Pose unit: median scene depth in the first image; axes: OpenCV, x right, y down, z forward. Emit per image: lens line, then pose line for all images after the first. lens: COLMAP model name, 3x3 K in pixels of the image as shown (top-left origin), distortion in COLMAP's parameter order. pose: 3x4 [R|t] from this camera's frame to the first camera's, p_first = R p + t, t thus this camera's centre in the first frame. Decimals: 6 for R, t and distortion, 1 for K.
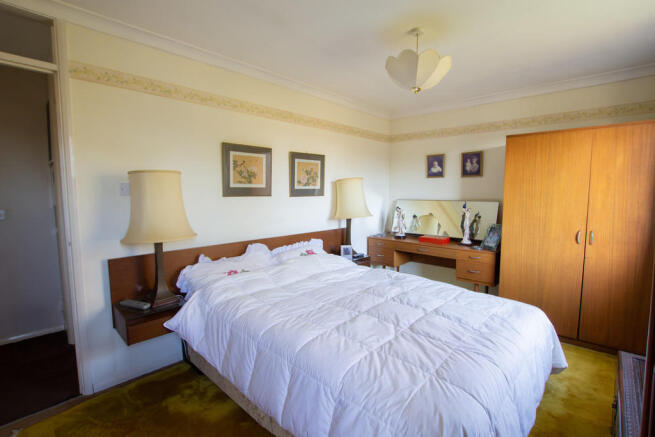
lens RADIAL K [[312.2, 0, 330.4], [0, 312.2, 216.2], [0, 0, 1]] dist [-0.005436, -0.000719]
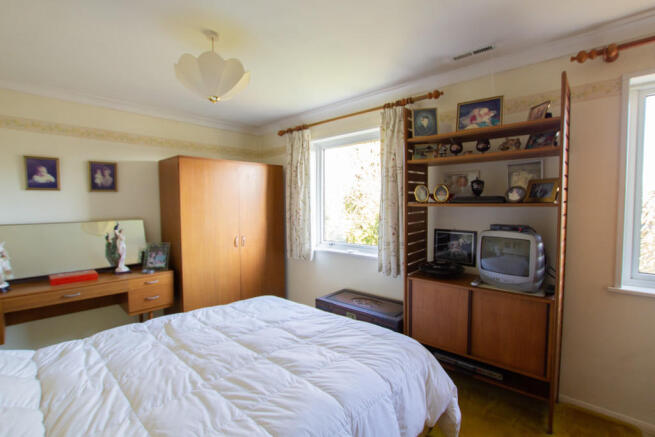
lens RADIAL K [[312.2, 0, 330.5], [0, 312.2, 219.5], [0, 0, 1]] dist [-0.005436, -0.000719]
pose [[-0.008562, -0.055367, 0.998429, -0.401038], [0.083855, 0.994909, 0.055891, -0.051520], [-0.996441, 0.084202, -0.003876, 0.432922]]
